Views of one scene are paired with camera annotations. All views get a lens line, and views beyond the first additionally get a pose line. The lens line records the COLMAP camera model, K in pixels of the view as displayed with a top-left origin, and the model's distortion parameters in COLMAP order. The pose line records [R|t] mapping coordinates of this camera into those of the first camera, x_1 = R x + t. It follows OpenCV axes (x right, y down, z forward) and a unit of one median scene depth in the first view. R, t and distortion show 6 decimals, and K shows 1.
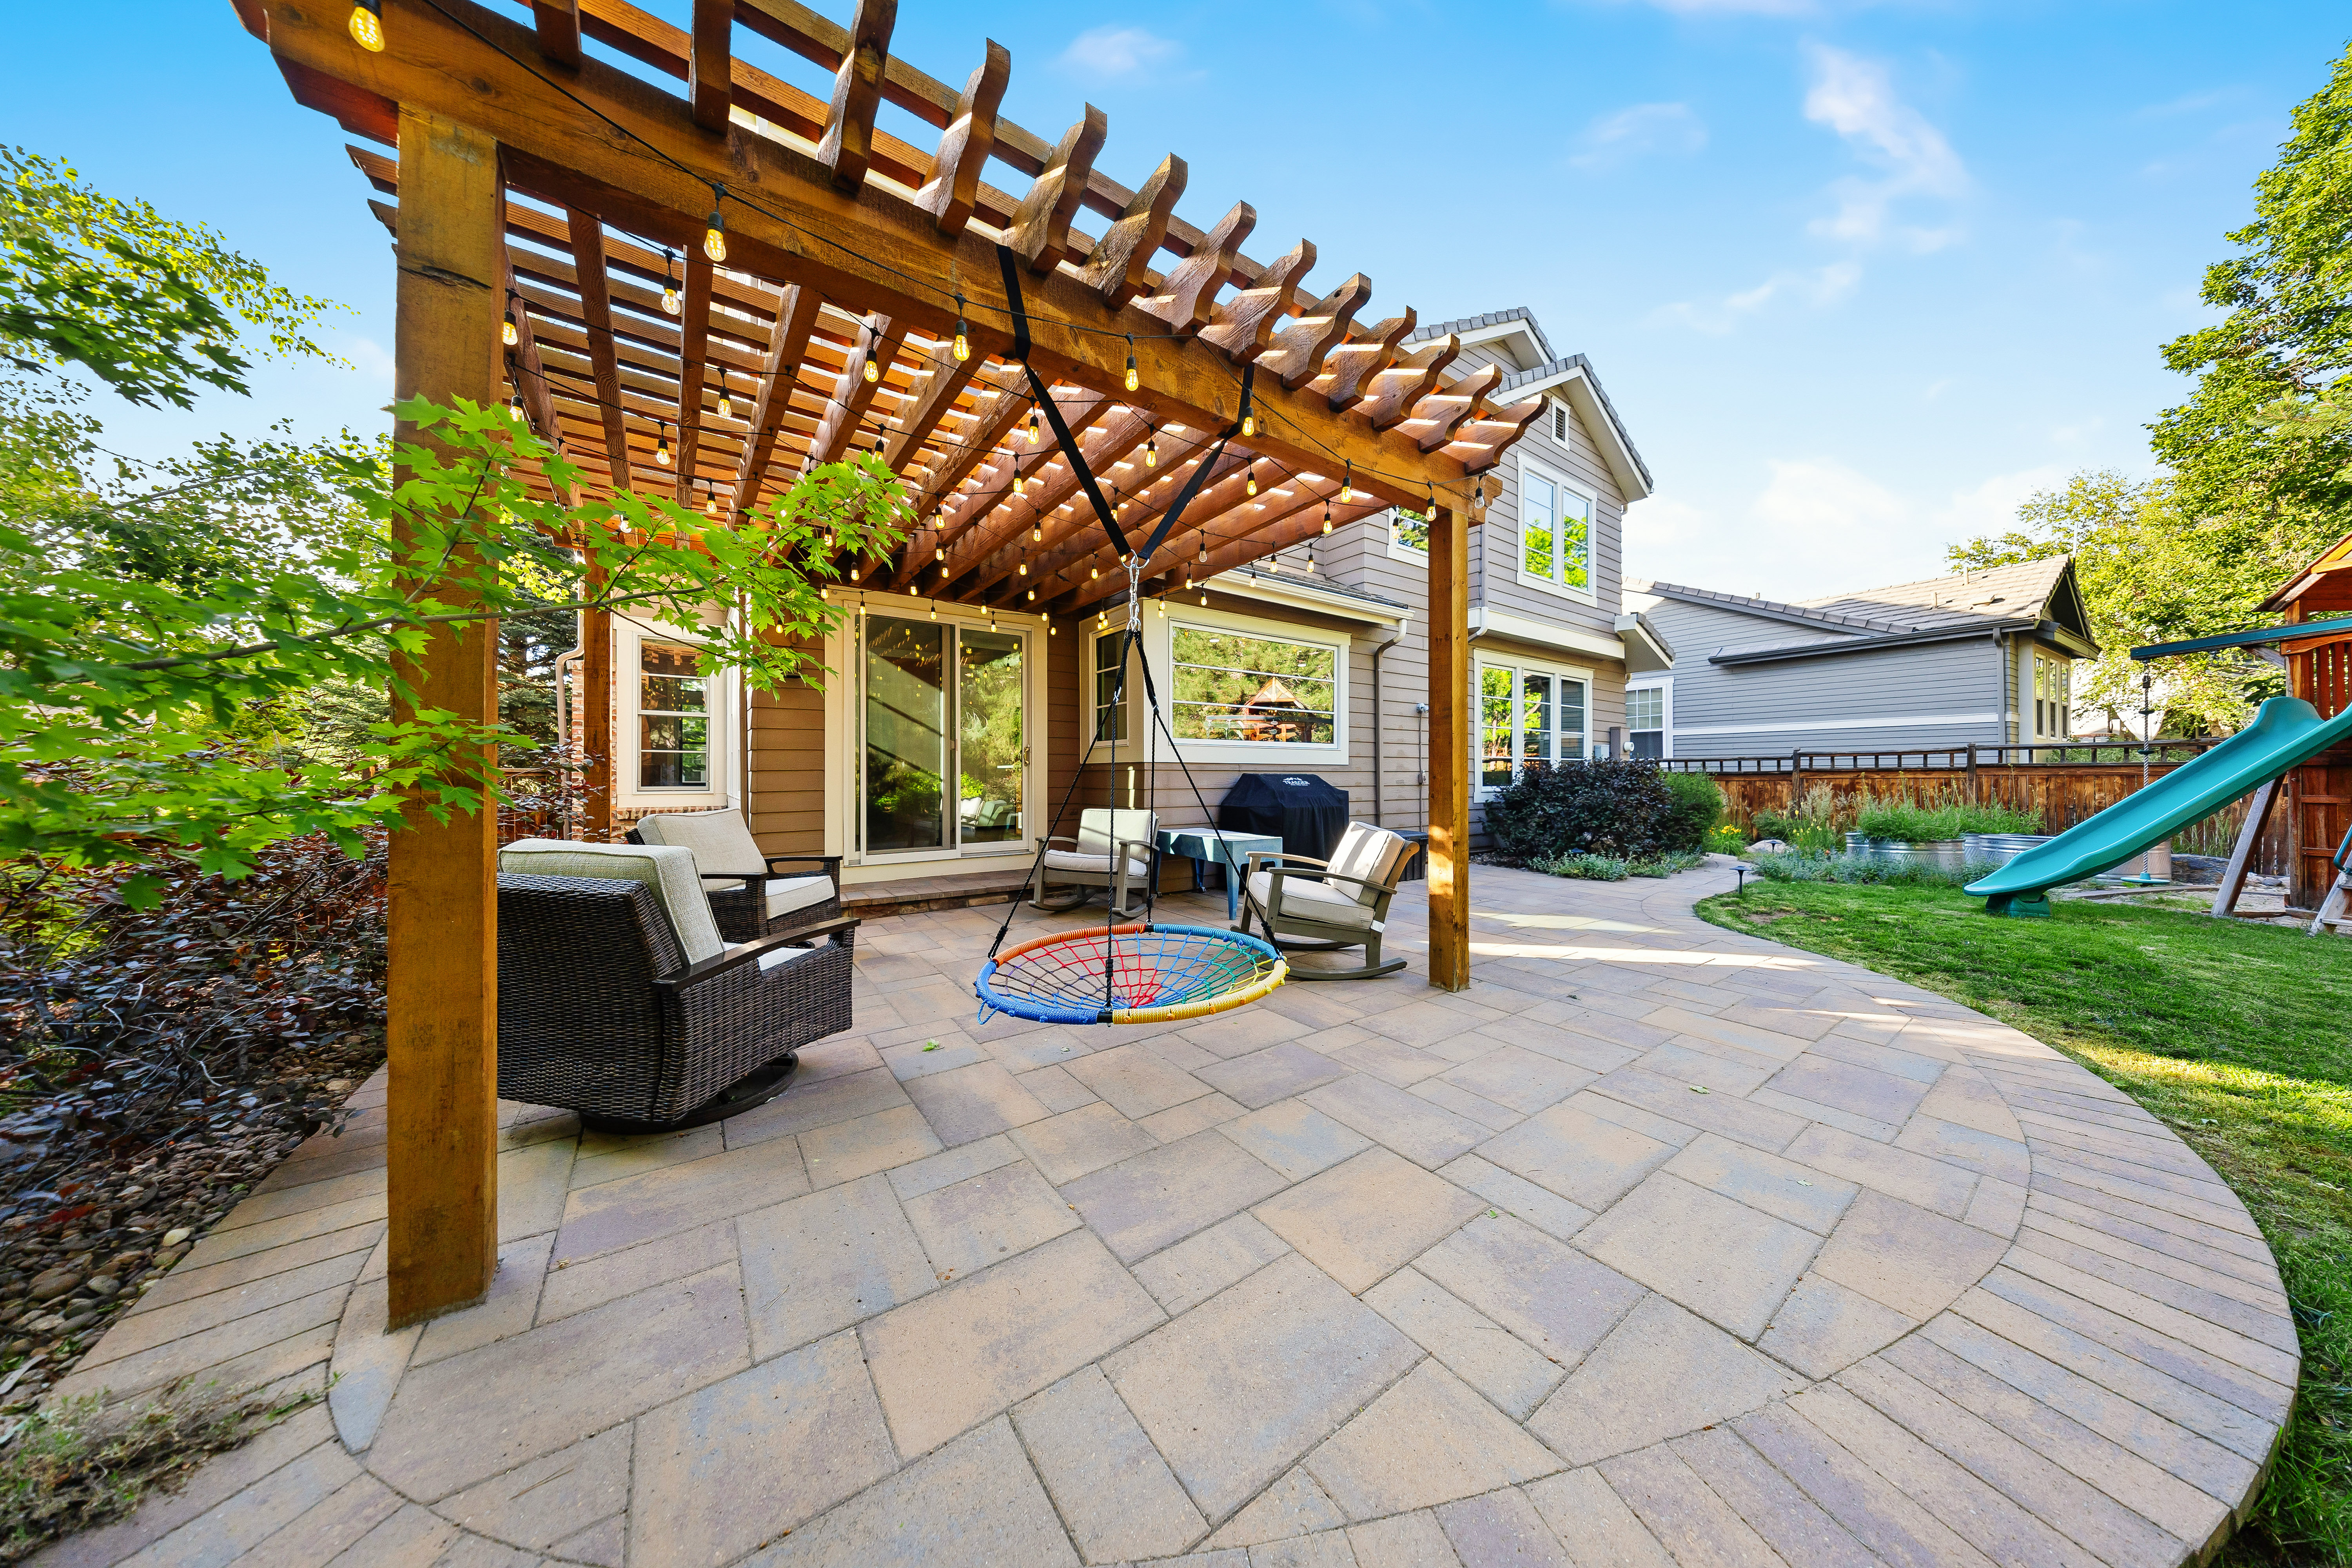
lens RADIAL K [[687.9, 0, 1178.2], [0, 687.9, 774.9], [0, 0, 1]] dist [-0.002217, 0.000216]
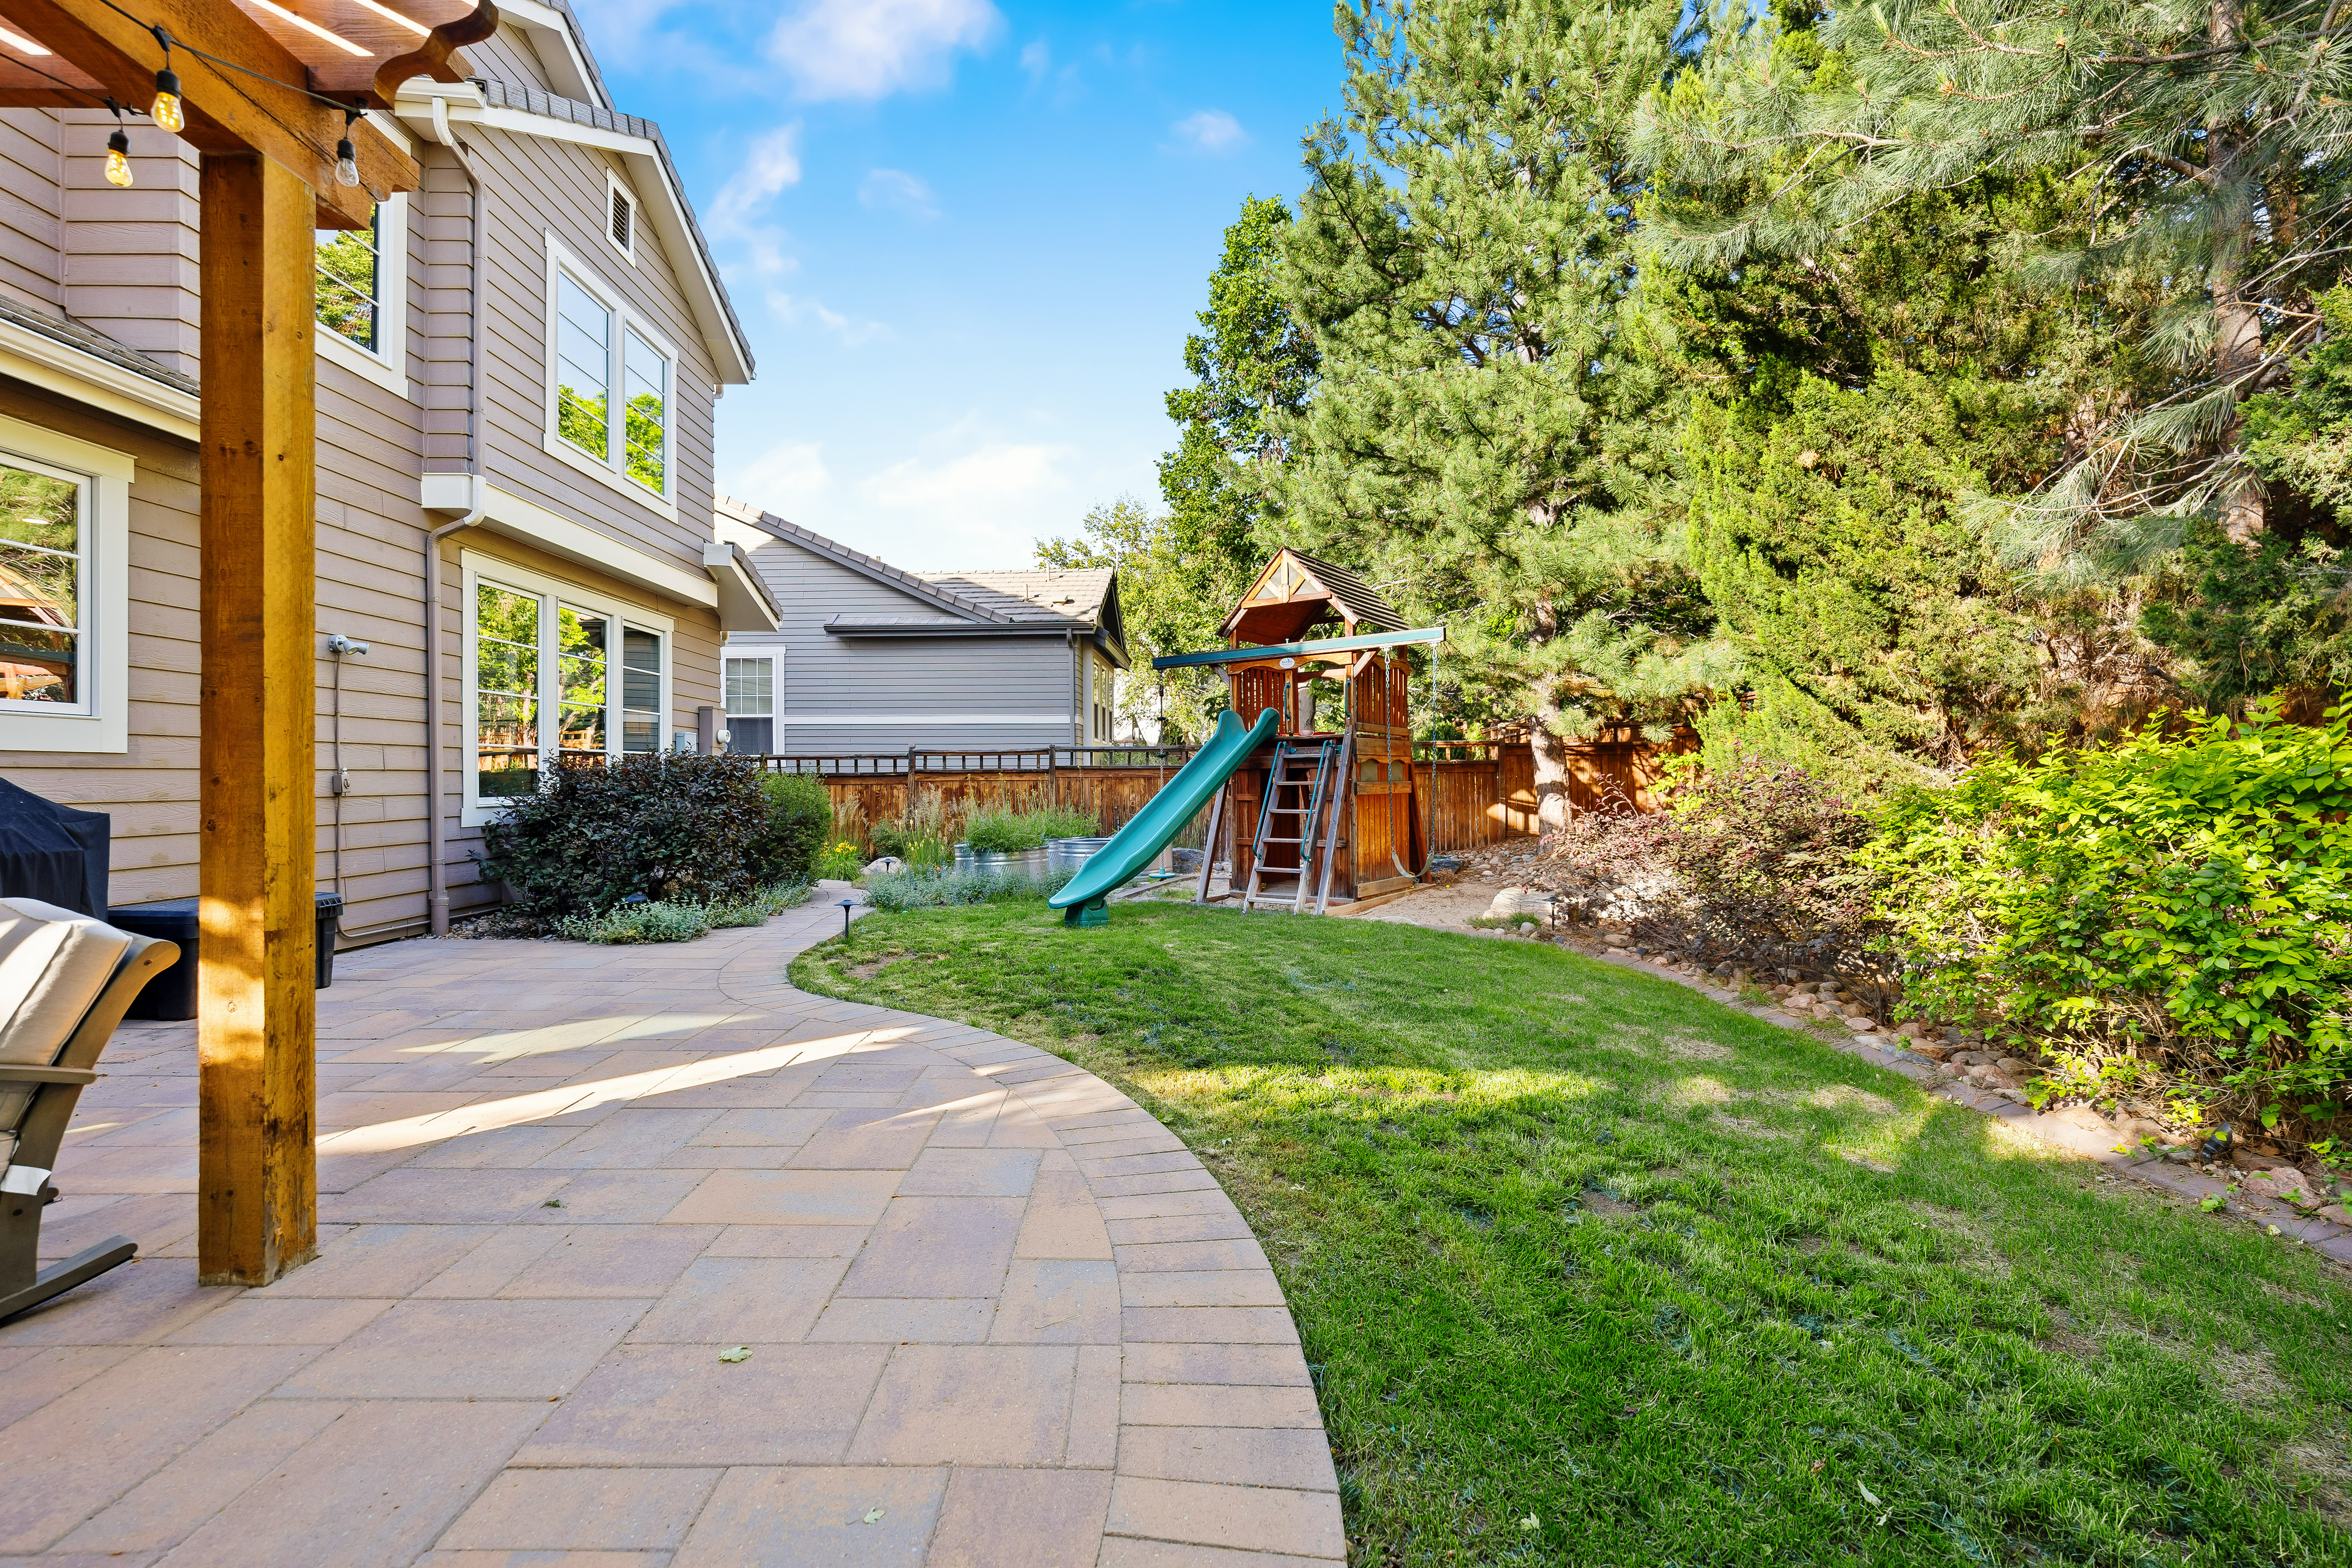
lens RADIAL K [[1024.2, 0, 1174.4], [0, 1024.2, 774.6], [0, 0, 1]] dist [0.000830, -0.003587]
pose [[0.557981, 0.002314, 0.829850, 0.123326], [0.000227, 0.999996, -0.002941, 0.001155], [-0.829854, 0.001829, 0.557978, 0.115173]]
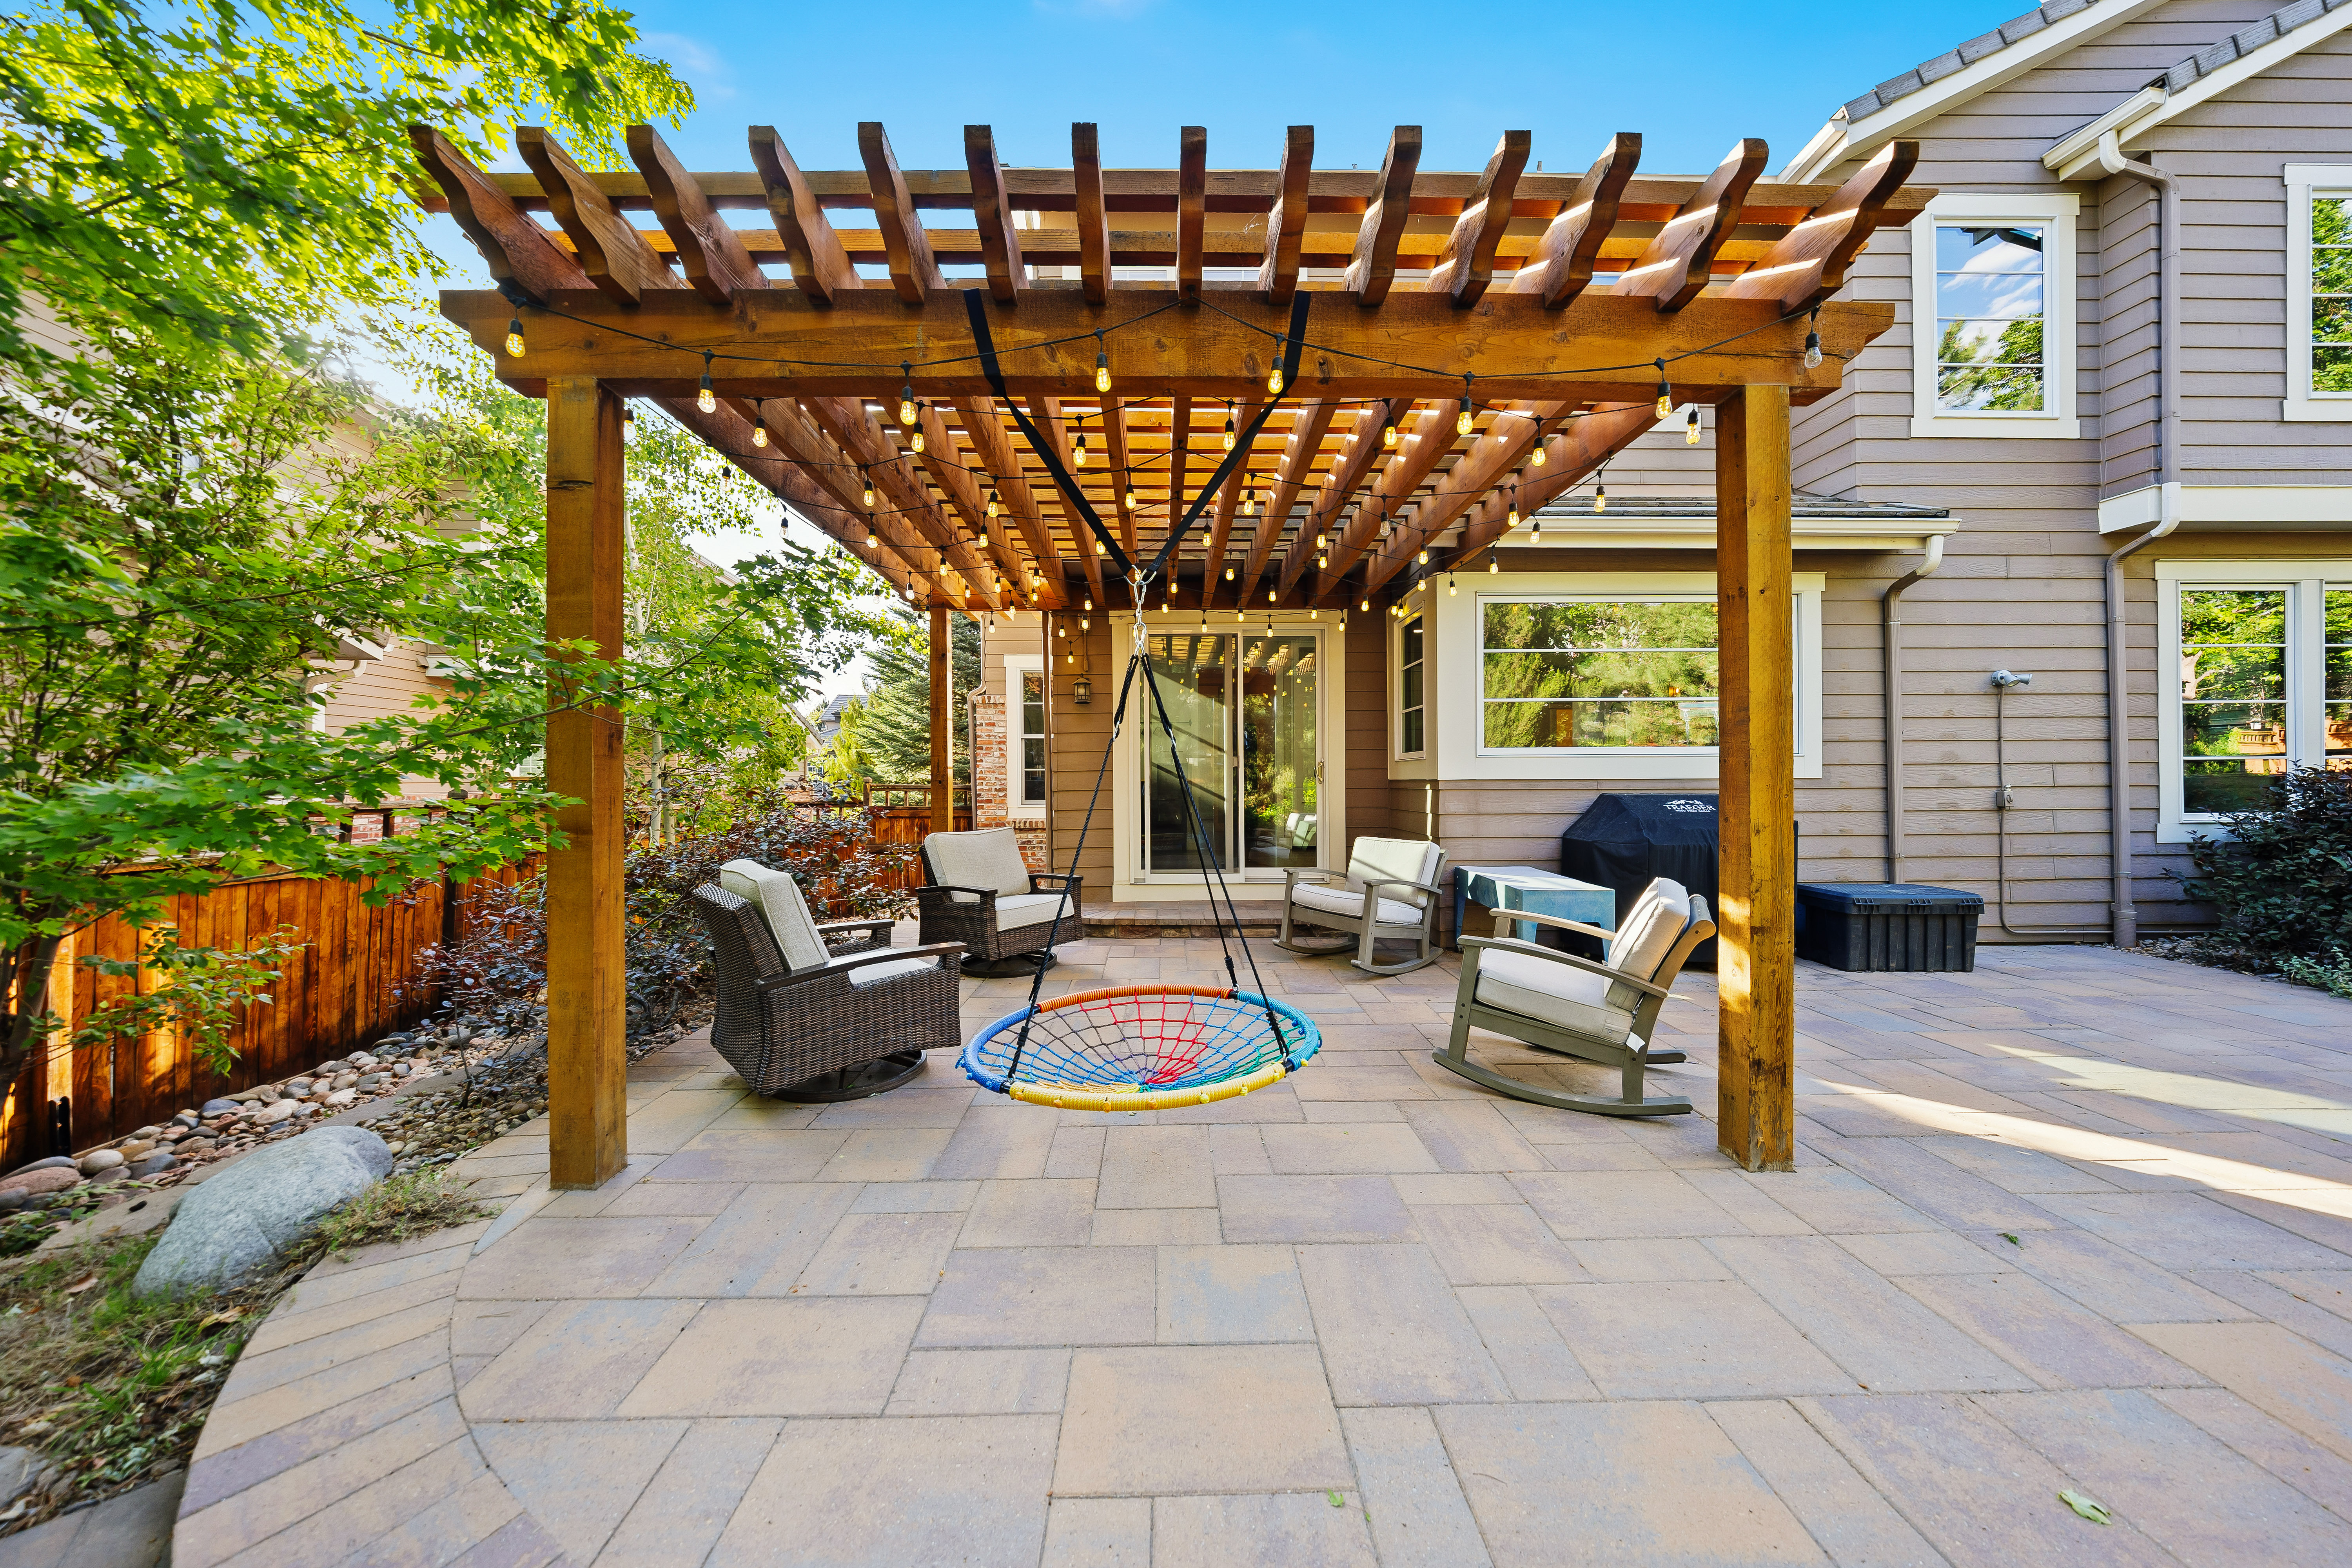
lens RADIAL K [[785.2, 0, 1170.2], [0, 785.2, 783.0], [0, 0, 1]] dist [-0.009442, 0.000712]
pose [[0.825689, -0.000569, -0.564126, 0.238824], [0.003623, 0.999984, 0.004294, -0.023019], [0.564115, -0.005589, 0.825678, 0.086903]]
